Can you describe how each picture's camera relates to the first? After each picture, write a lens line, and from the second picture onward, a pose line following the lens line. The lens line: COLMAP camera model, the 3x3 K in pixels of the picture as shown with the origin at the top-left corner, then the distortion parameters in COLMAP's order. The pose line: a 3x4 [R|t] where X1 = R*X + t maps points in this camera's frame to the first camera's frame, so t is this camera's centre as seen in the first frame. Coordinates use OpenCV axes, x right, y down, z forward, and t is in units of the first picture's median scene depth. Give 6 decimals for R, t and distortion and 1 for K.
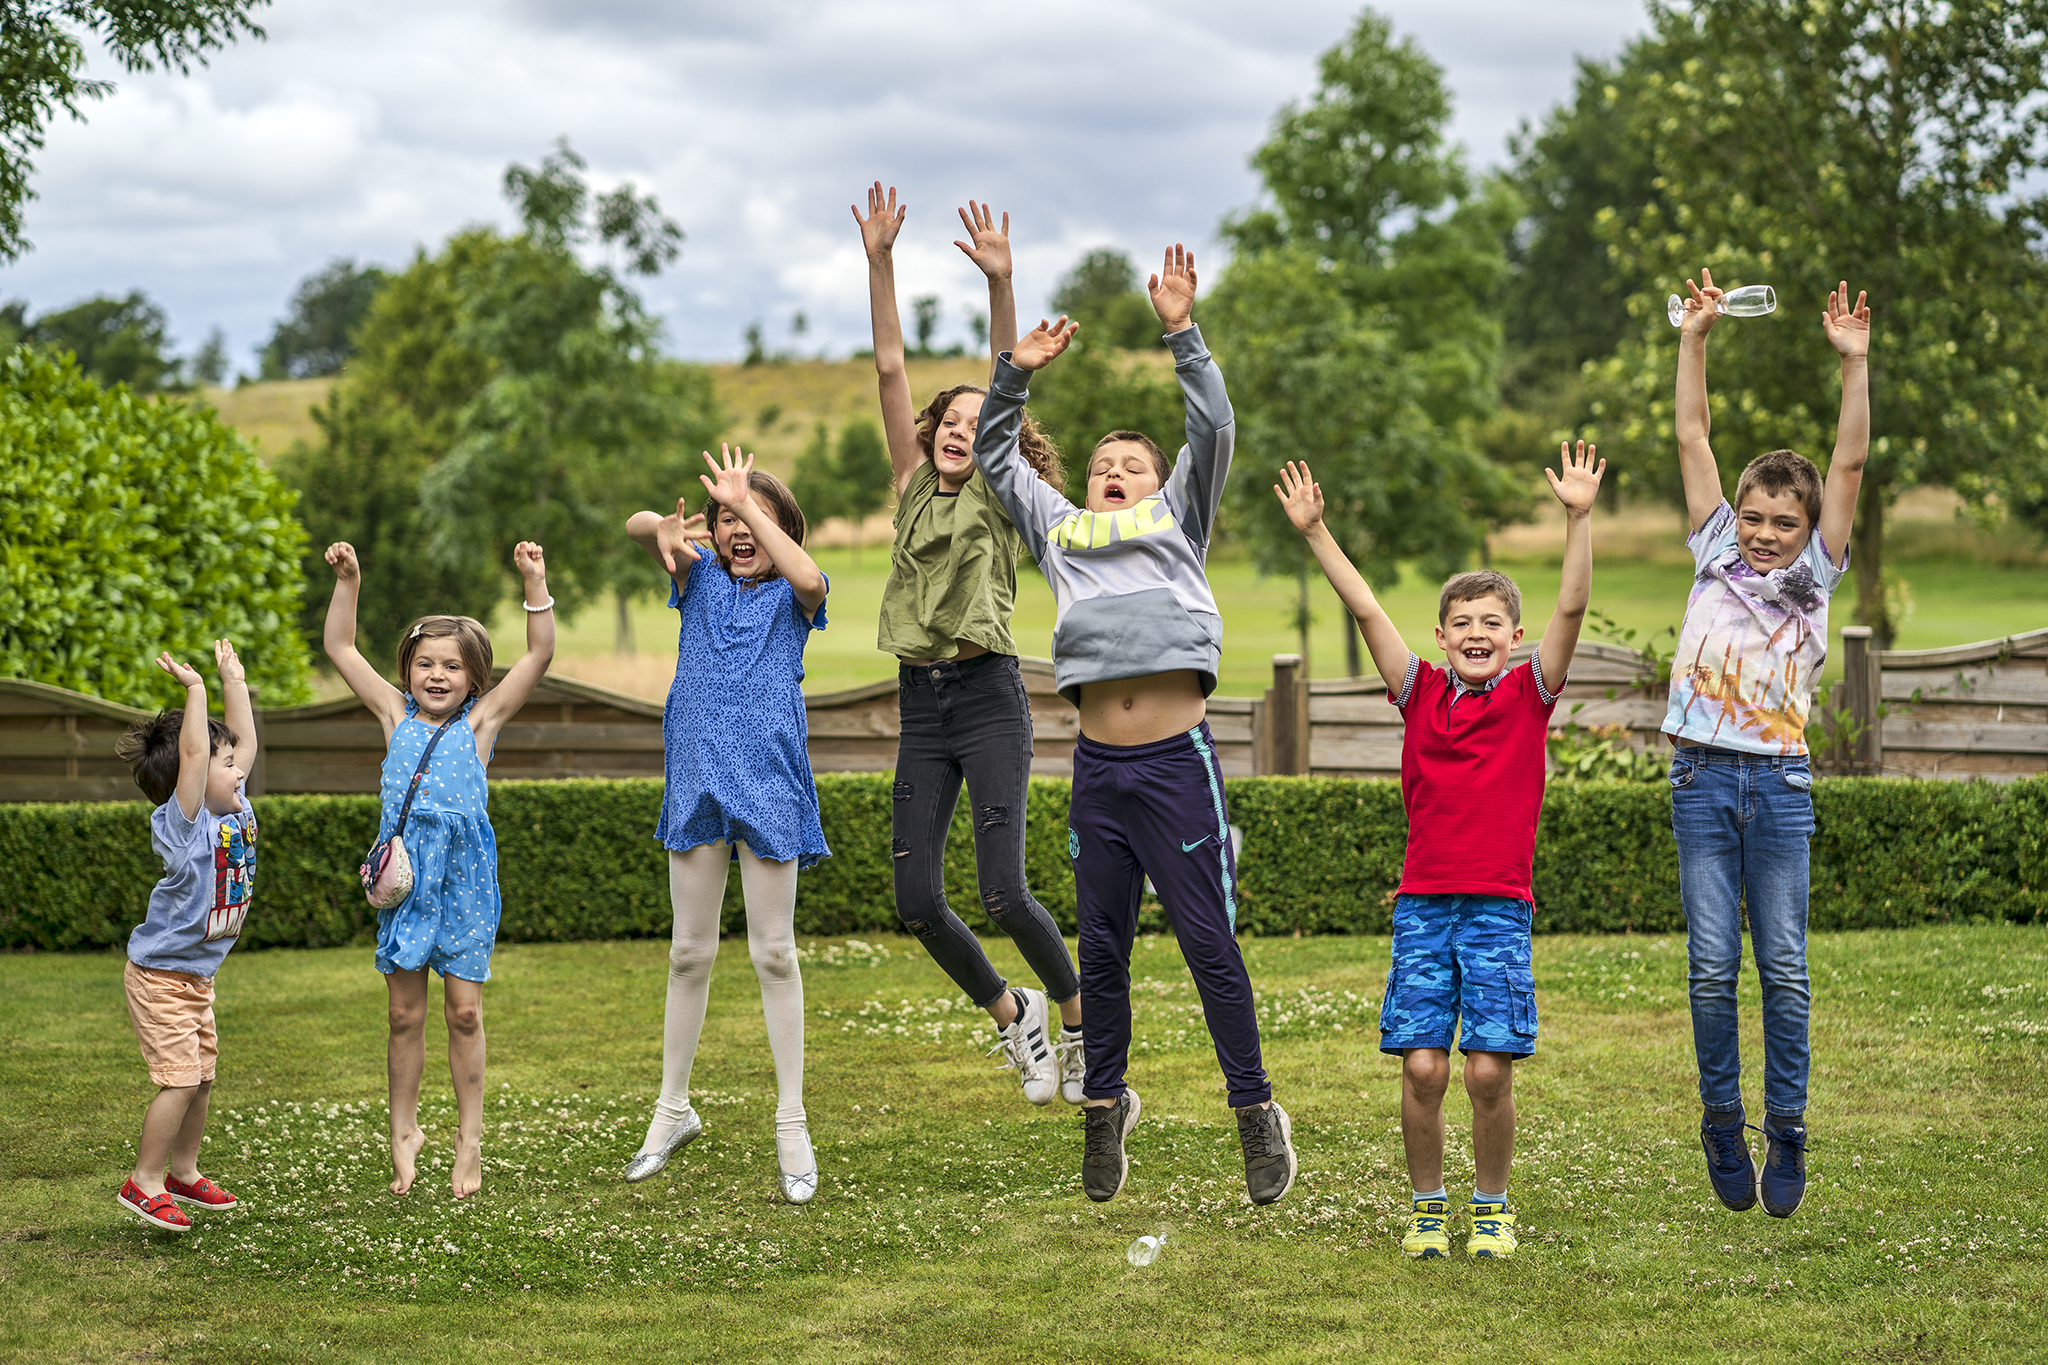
lens RADIAL K [[5272.7, 0, 1025.5], [0, 5272.7, 683.0], [0, 0, 1]] dist [0.041559, 0.000000]
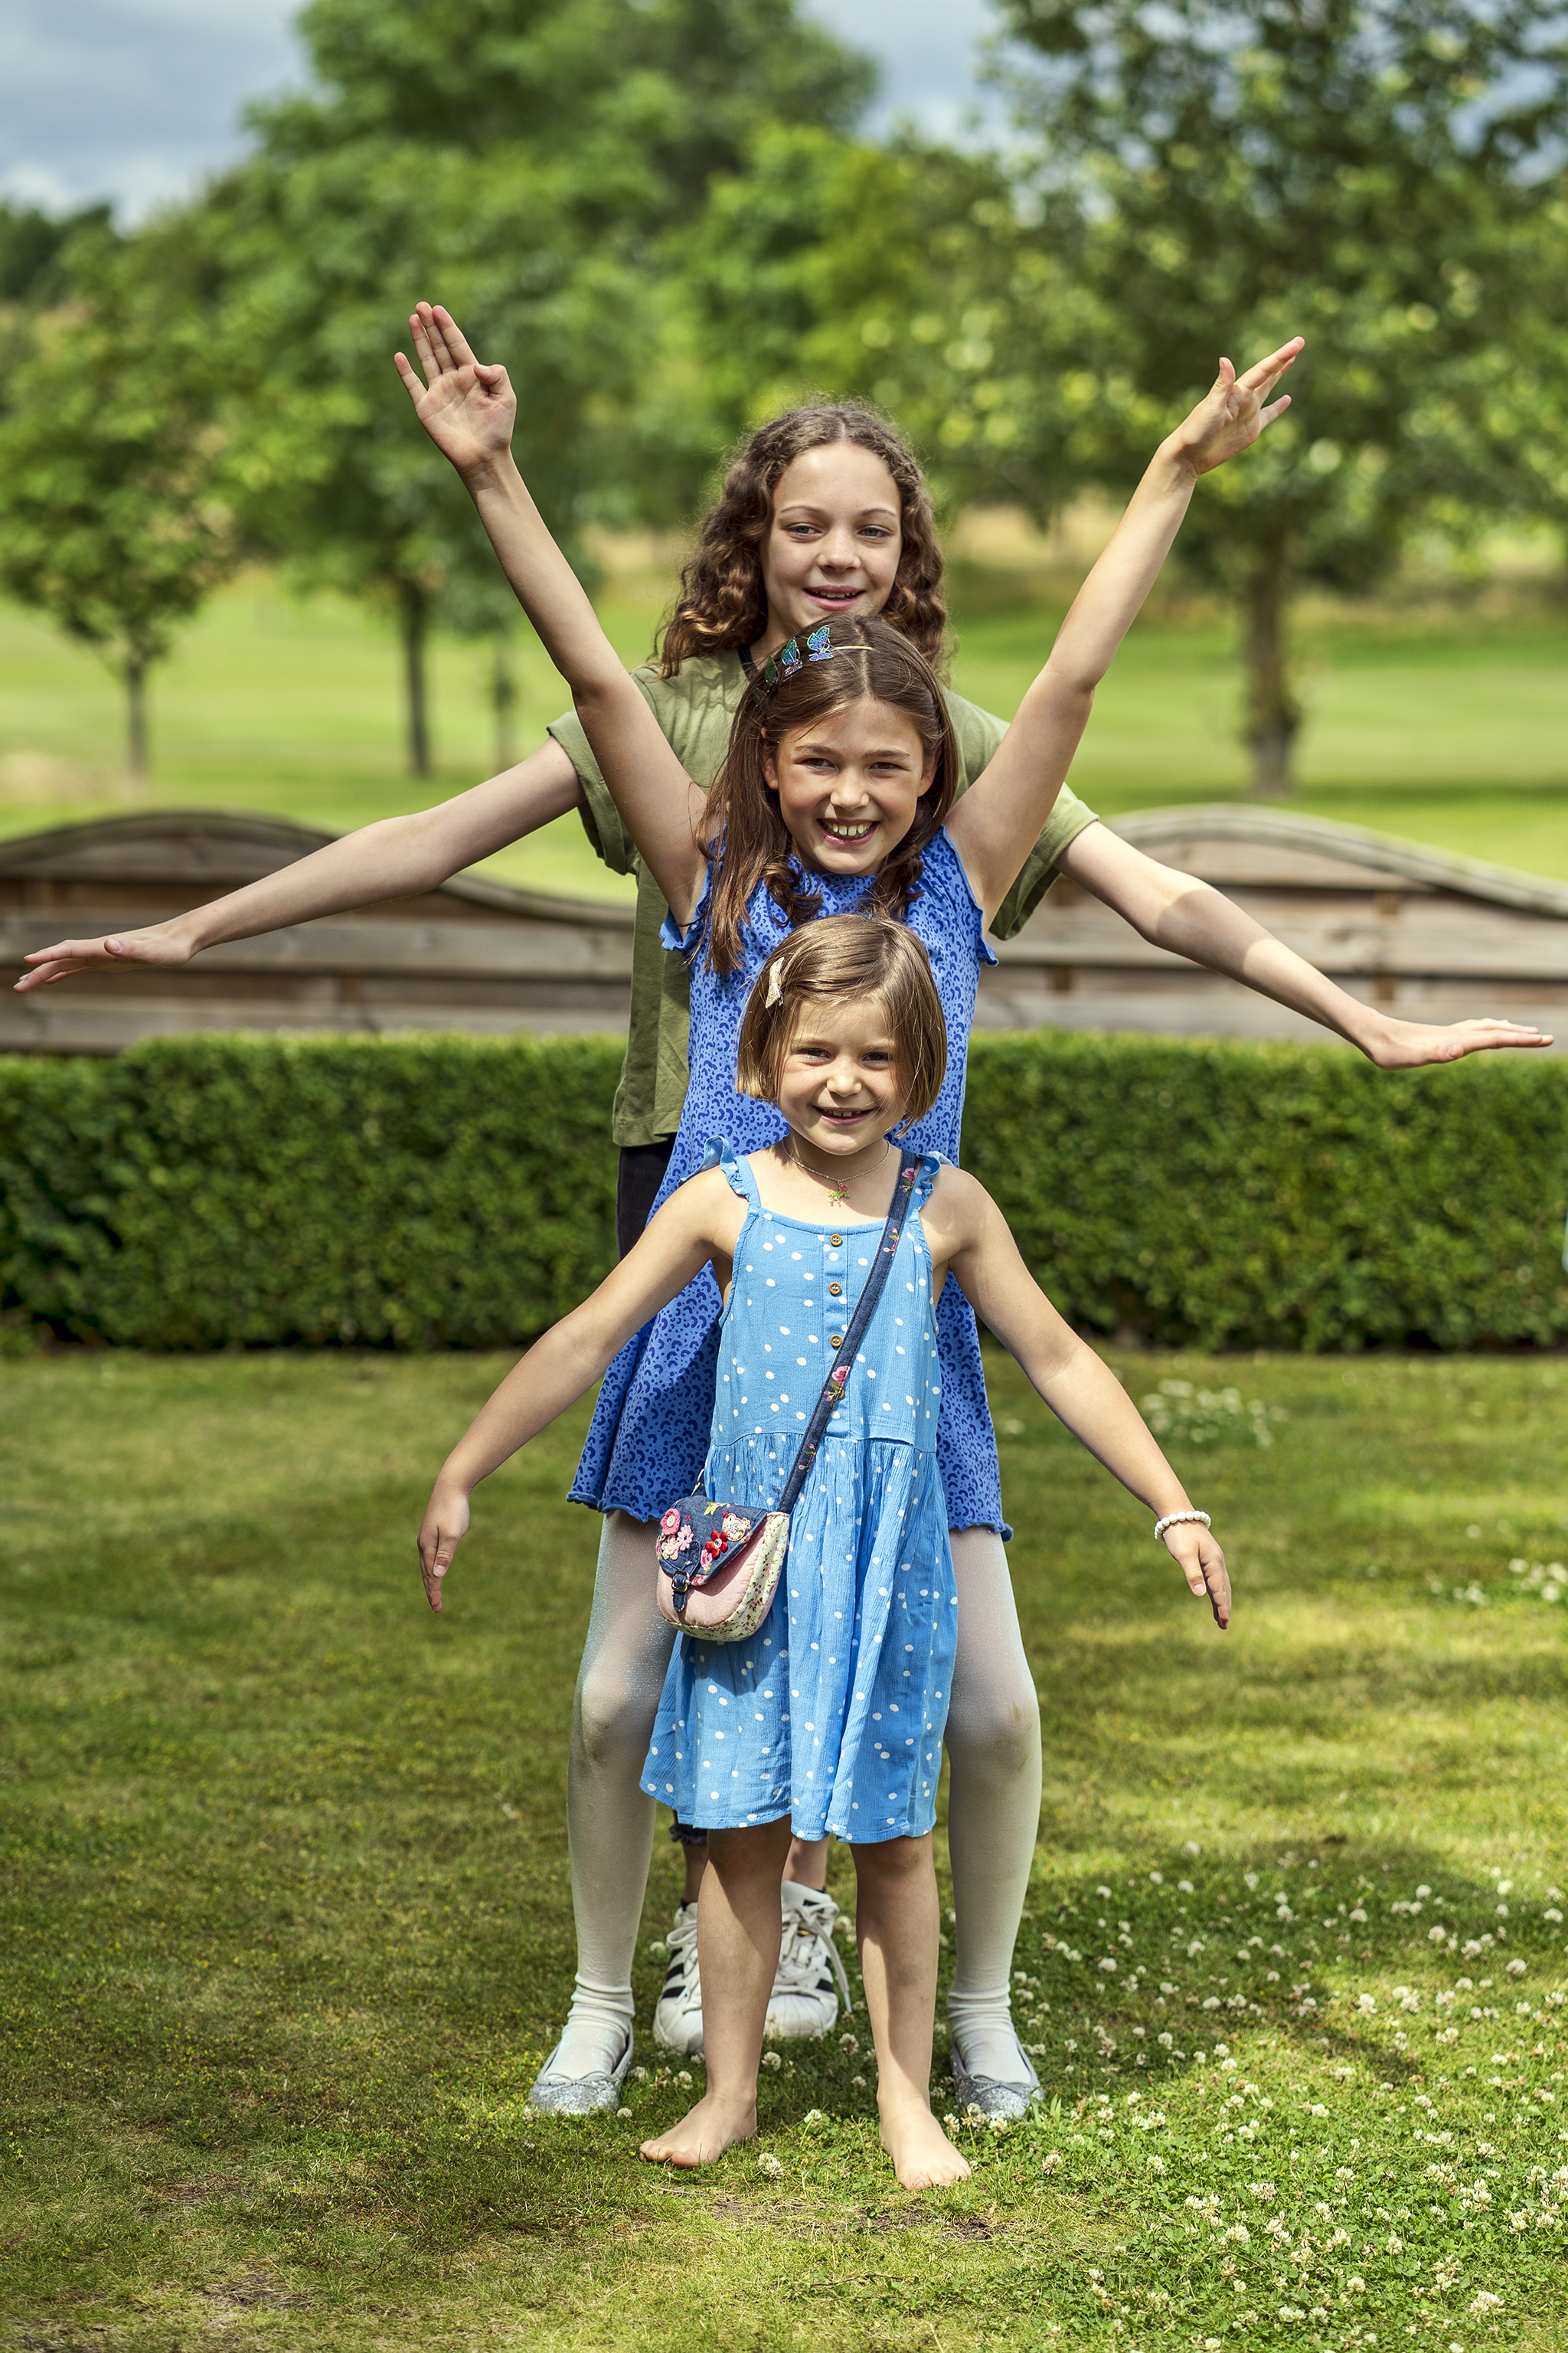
lens RADIAL K [[6057.6, 0, 779.6], [0, 6057.6, 1177.7], [0, 0, 1]] dist [0.041559, 0.000000]
pose [[0.974048, 0.004045, 0.226306, -0.188372], [-0.021497, 0.996974, 0.074708, -0.013090], [-0.225319, -0.077634, 0.971187, 0.413674]]
